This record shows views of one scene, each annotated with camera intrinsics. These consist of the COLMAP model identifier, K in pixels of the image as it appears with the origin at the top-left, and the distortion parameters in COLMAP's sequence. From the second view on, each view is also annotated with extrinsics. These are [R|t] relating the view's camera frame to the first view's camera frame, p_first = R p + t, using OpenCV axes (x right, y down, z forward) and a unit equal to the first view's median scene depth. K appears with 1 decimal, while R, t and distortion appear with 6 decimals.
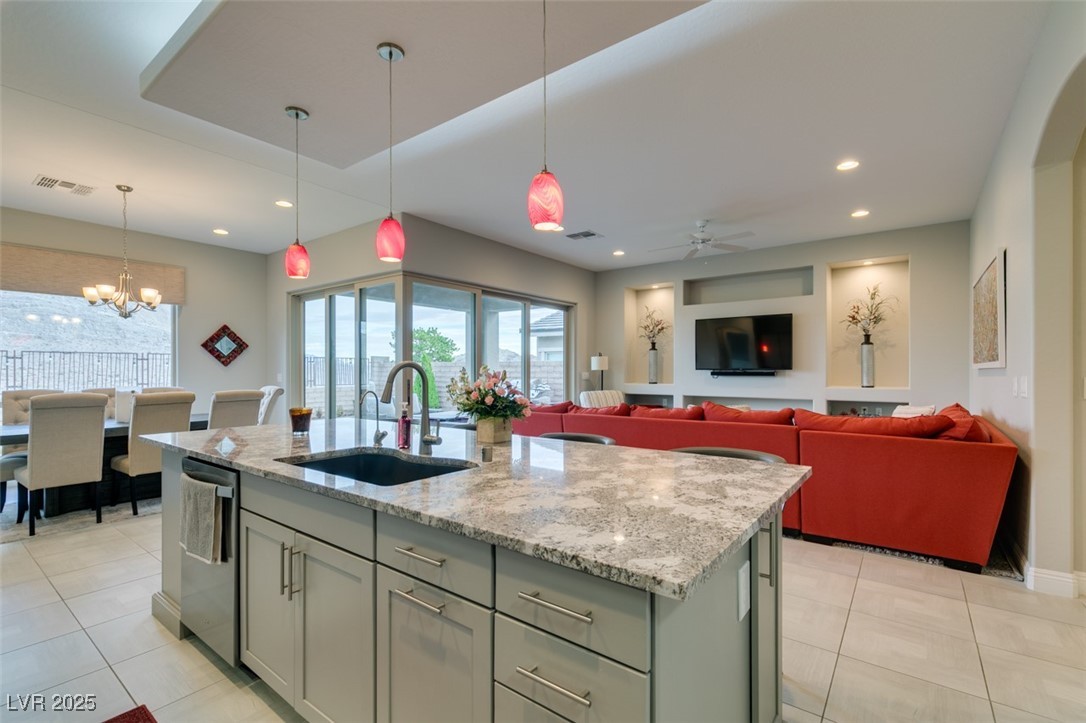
lens RADIAL K [[481.2, 0, 538.0], [0, 481.2, 365.5], [0, 0, 1]] dist [-0.013791, -0.001044]
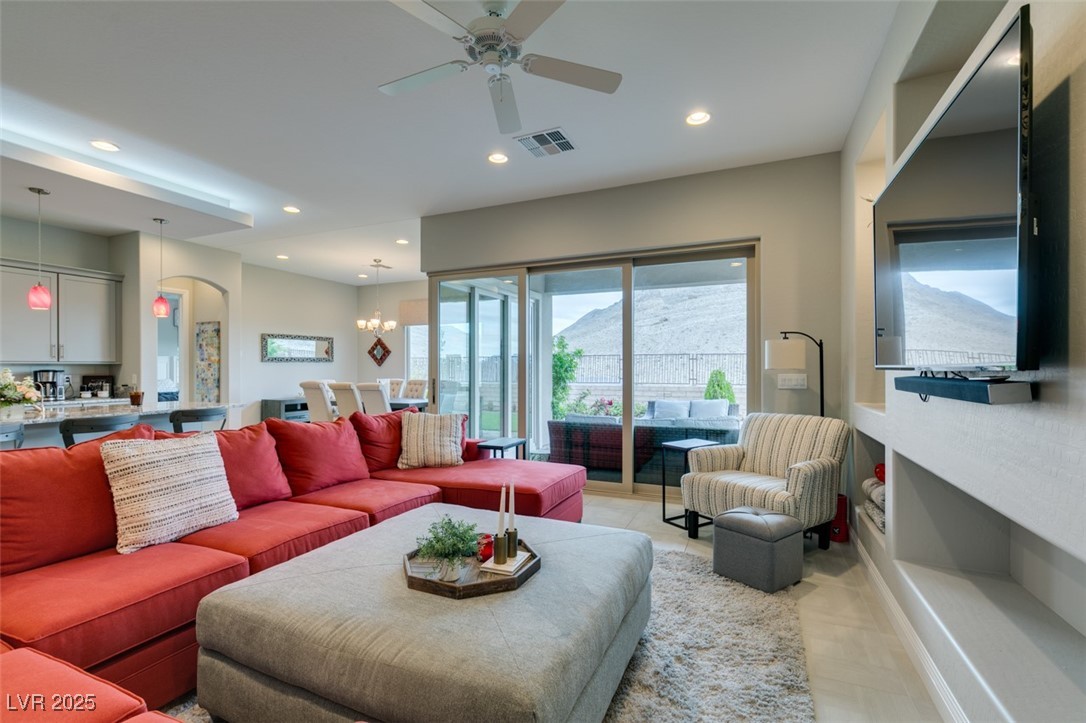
lens RADIAL K [[481.2, 0, 539.2], [0, 481.2, 365.0], [0, 0, 1]] dist [-0.013791, -0.001044]
pose [[0.231748, -0.003080, -0.972771, 0.650497], [0.010154, 0.999948, -0.000747, 0.003373], [0.972723, -0.009704, 0.231768, 0.827722]]
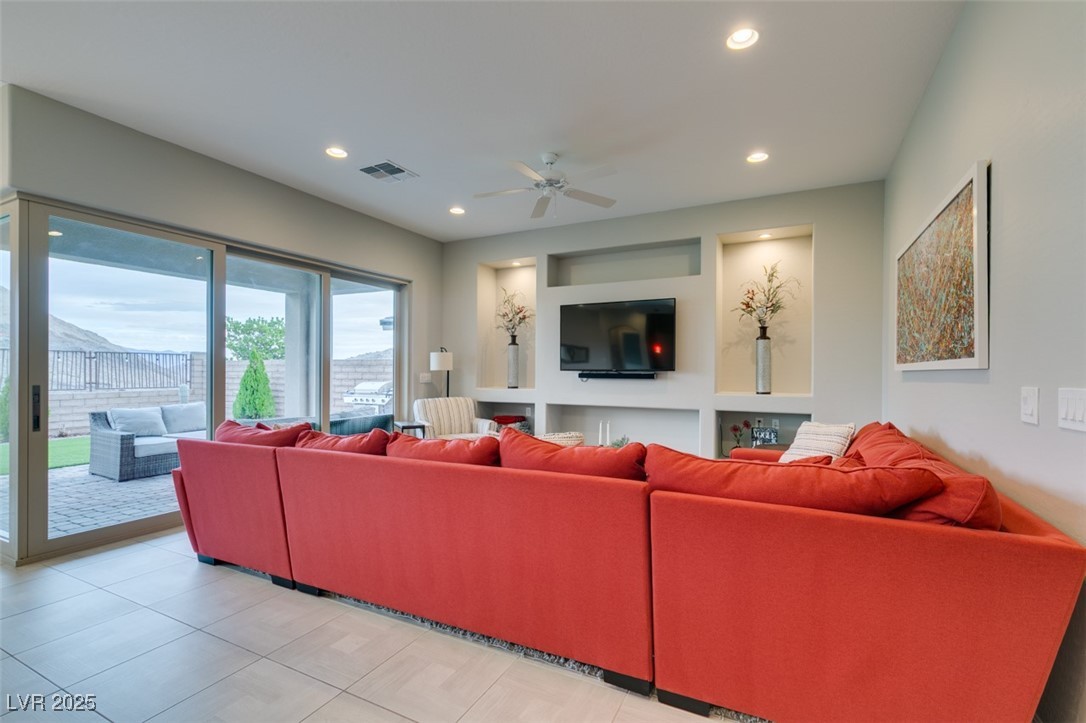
lens RADIAL K [[481.2, 0, 548.3], [0, 481.2, 369.6], [0, 0, 1]] dist [-0.013791, -0.001044]
pose [[0.981403, 0.005030, 0.191895, 0.184466], [-0.006428, 0.999957, 0.006664, 0.002662], [-0.191853, -0.007773, 0.981393, 0.283218]]
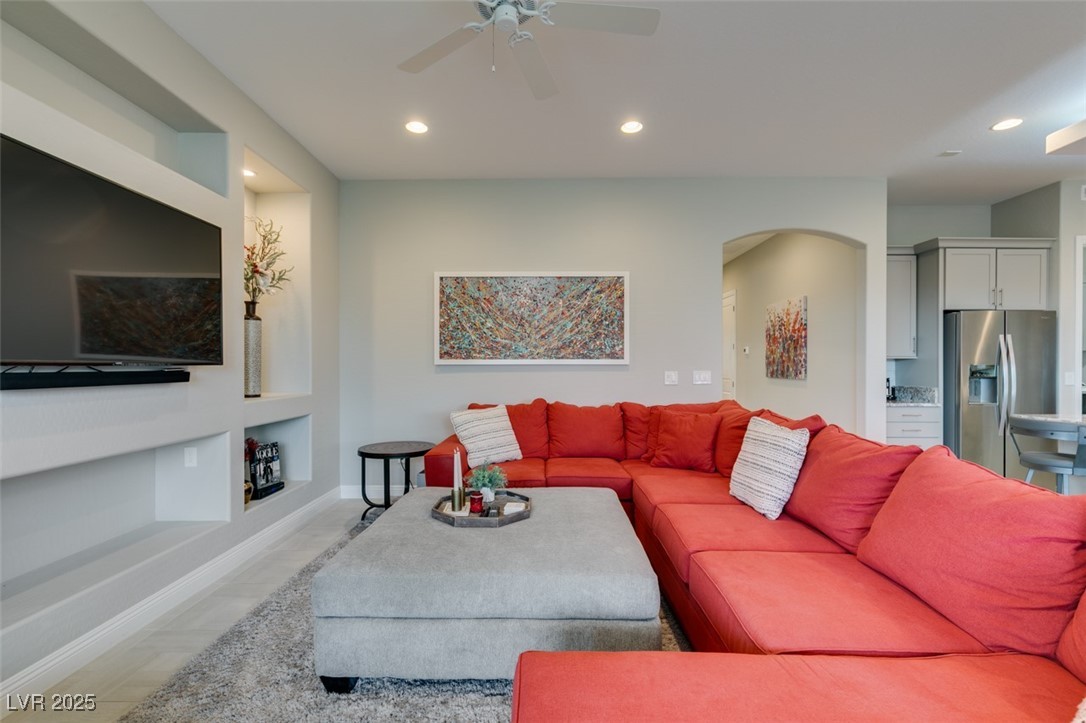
lens RADIAL K [[481.2, 0, 543.4], [0, 481.2, 366.2], [0, 0, 1]] dist [-0.013791, -0.001044]
pose [[-0.603153, -0.001048, 0.797624, 0.040673], [-0.009274, 0.999941, -0.005700, 0.009657], [-0.797571, -0.010835, -0.603127, 1.029041]]
